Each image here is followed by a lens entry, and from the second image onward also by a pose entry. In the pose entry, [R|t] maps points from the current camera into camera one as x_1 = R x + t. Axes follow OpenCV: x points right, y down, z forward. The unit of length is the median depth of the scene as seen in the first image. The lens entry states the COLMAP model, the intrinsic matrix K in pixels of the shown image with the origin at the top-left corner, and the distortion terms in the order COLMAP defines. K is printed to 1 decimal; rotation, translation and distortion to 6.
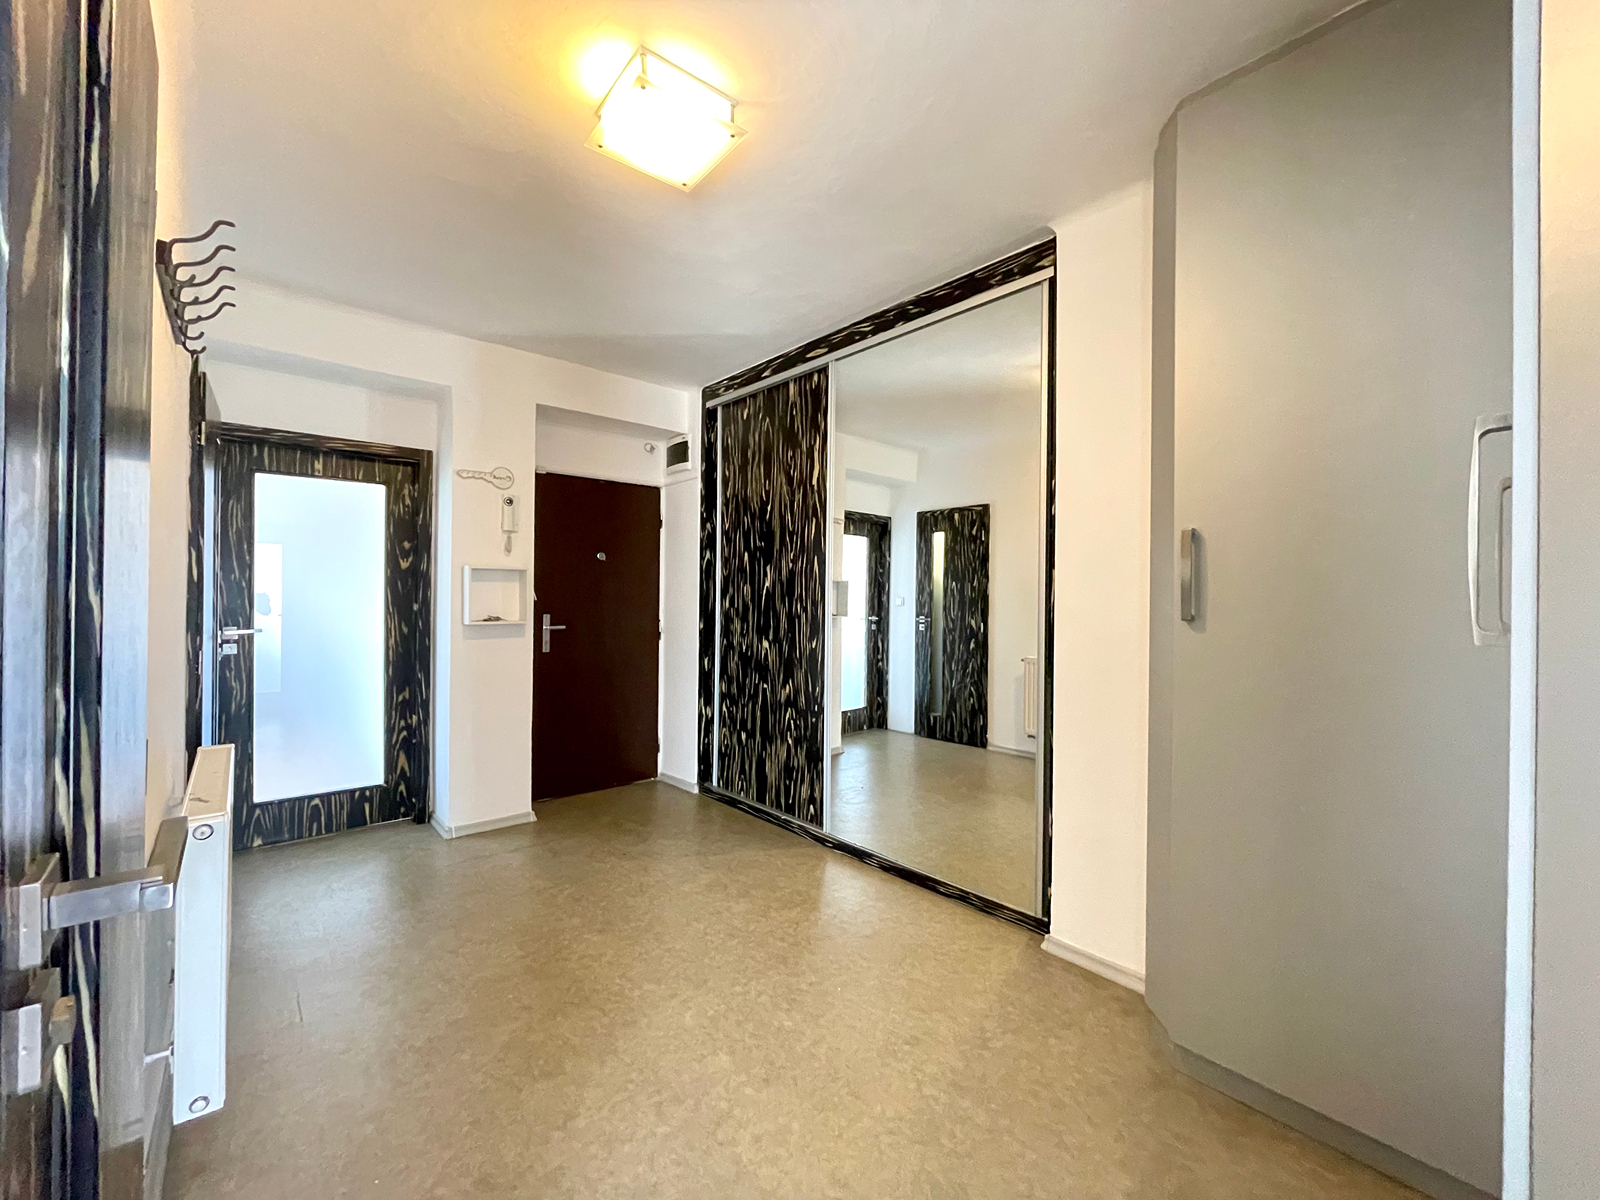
lens RADIAL K [[658.7, 0, 801.2], [0, 658.7, 594.5], [0, 0, 1]] dist [0.002035, 0.001217]
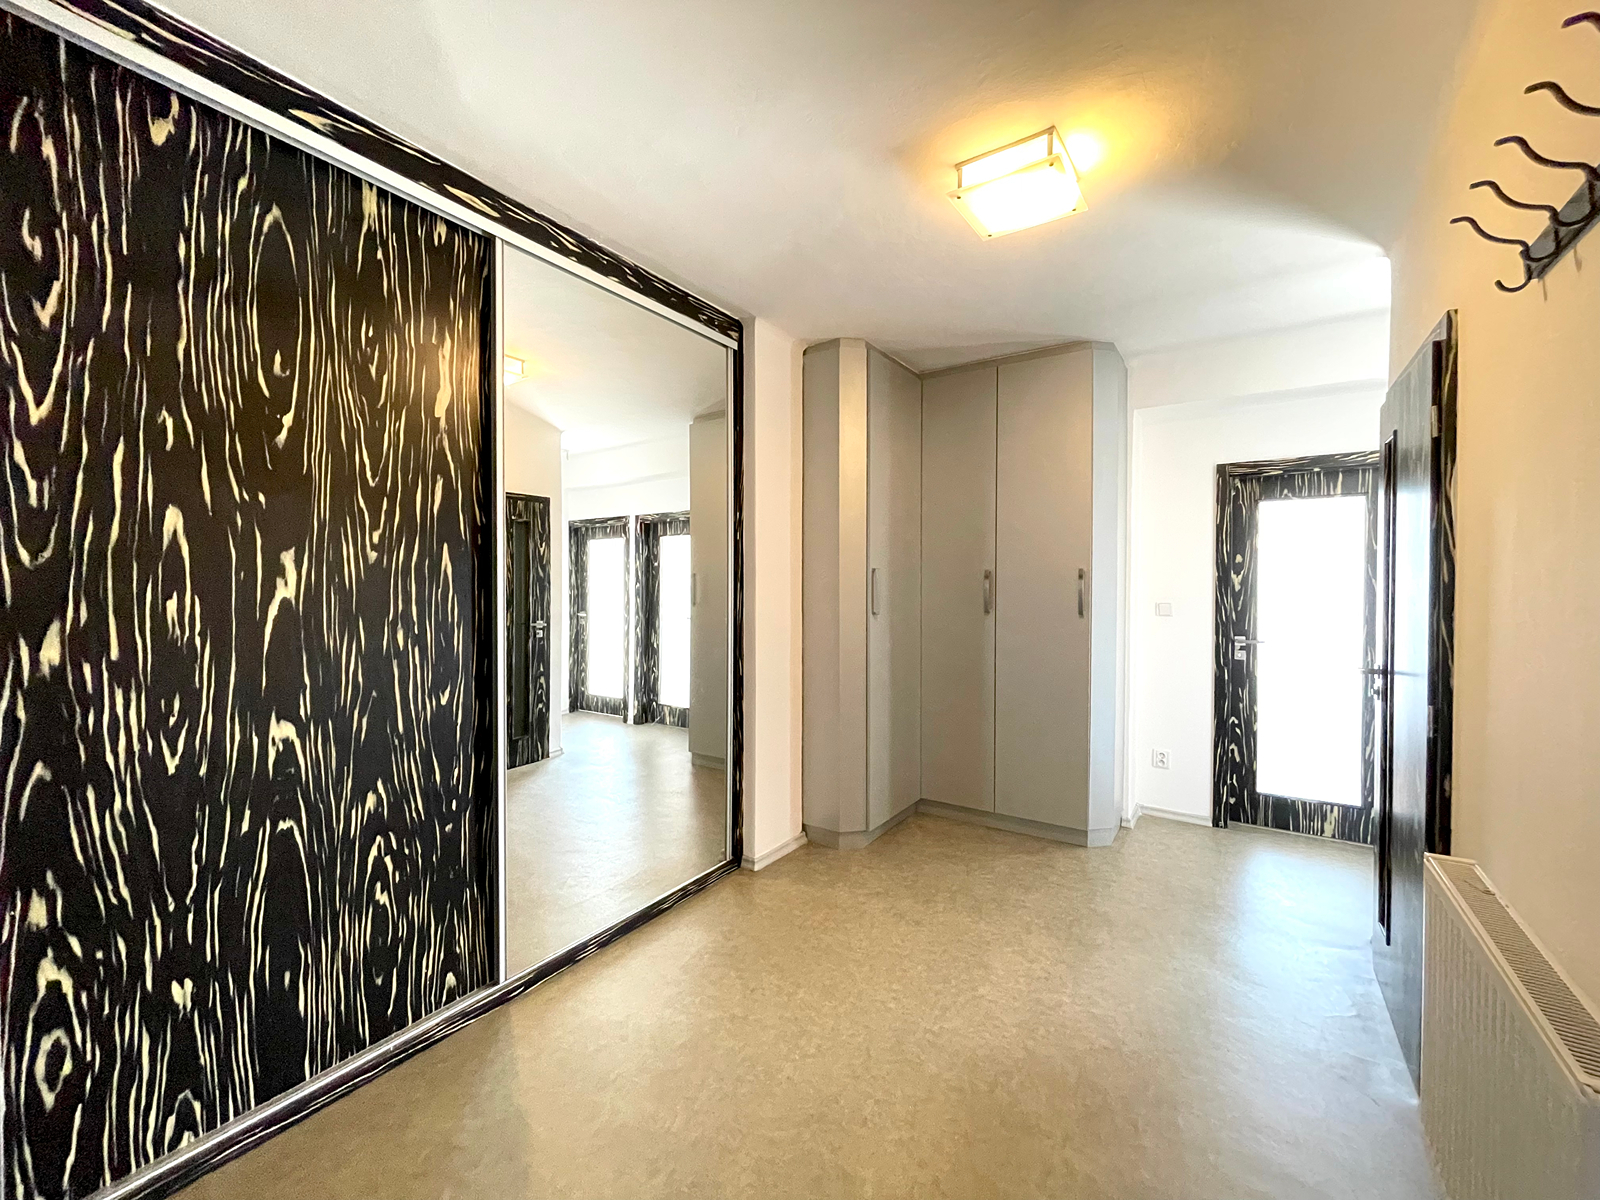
lens RADIAL K [[658.7, 0, 798.3], [0, 658.7, 592.1], [0, 0, 1]] dist [0.002035, 0.001217]
pose [[-0.264642, -0.023139, 0.964069, -0.583991], [-0.013906, 0.999700, 0.020177, -0.031087], [-0.964247, -0.008066, -0.264884, 0.810407]]
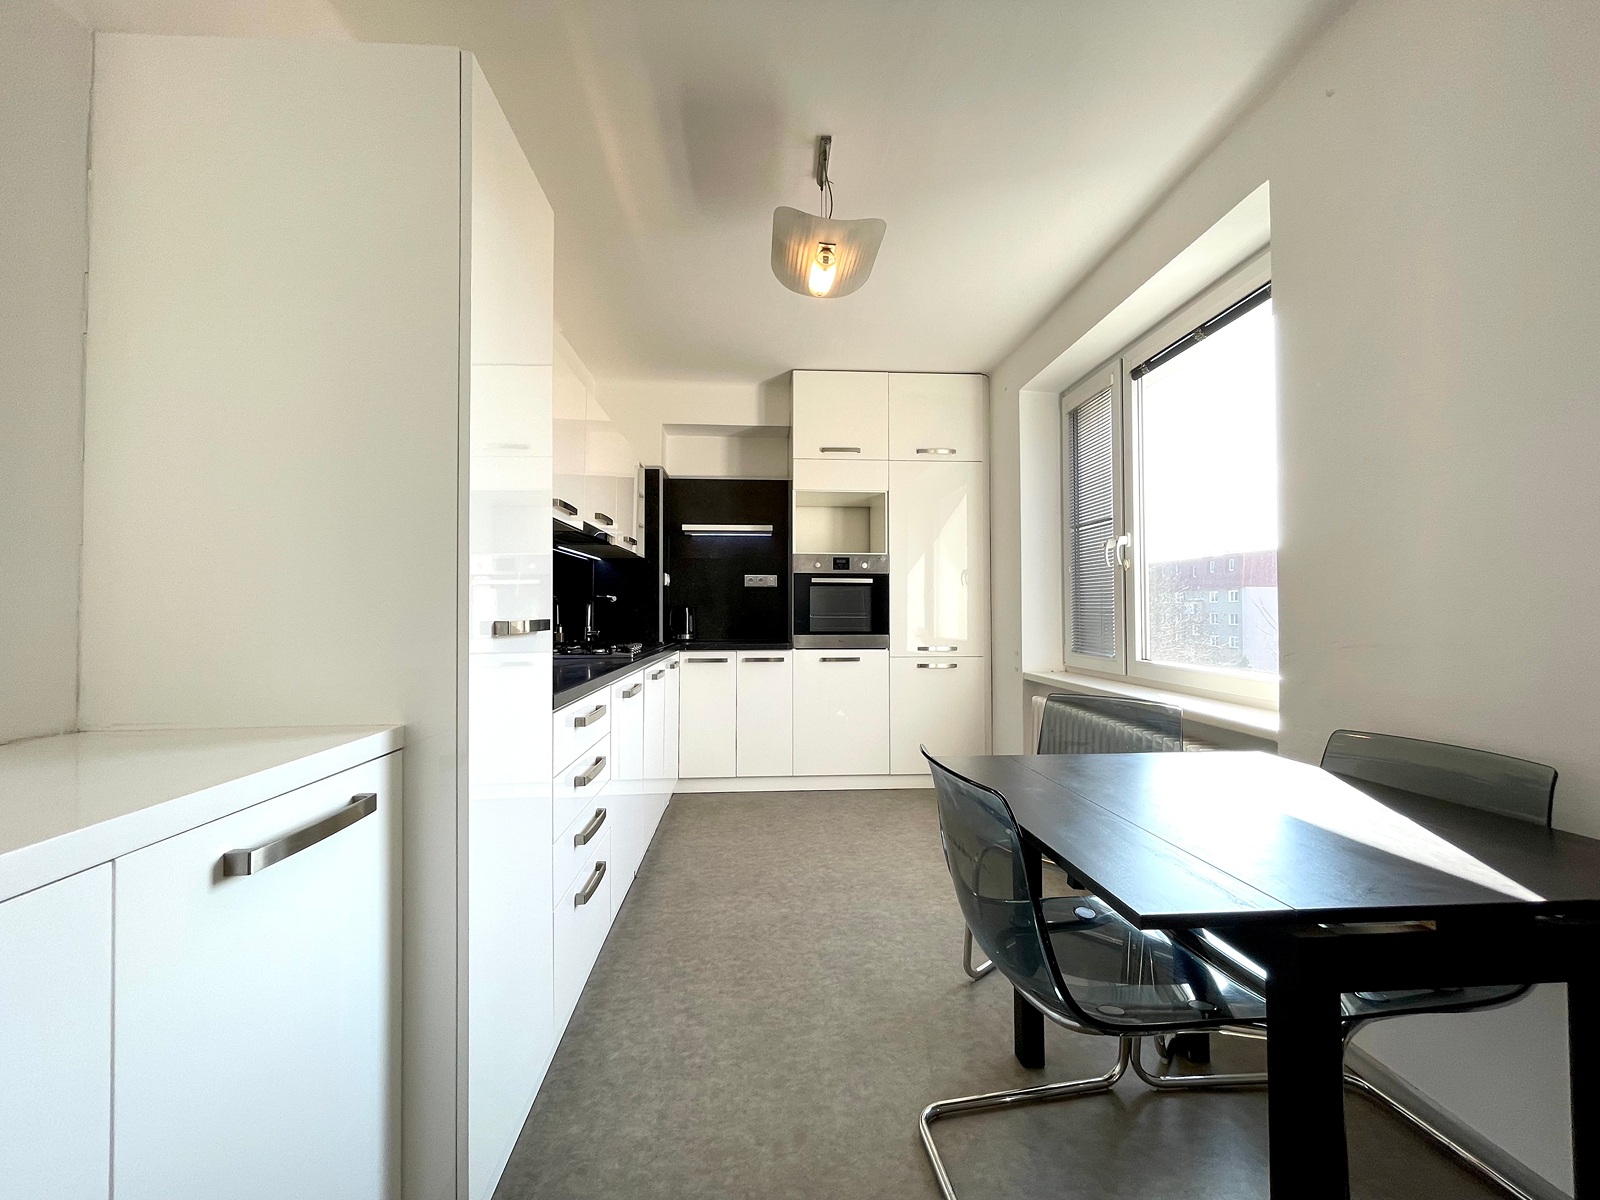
lens RADIAL K [[658.7, 0, 802.8], [0, 658.7, 599.0], [0, 0, 1]] dist [0.002035, 0.001217]
pose [[-0.604204, -0.024264, -0.796460, 0.488700], [-0.001143, 0.999562, -0.029585, 0.048314], [0.796829, -0.016965, -0.603967, 0.874553]]
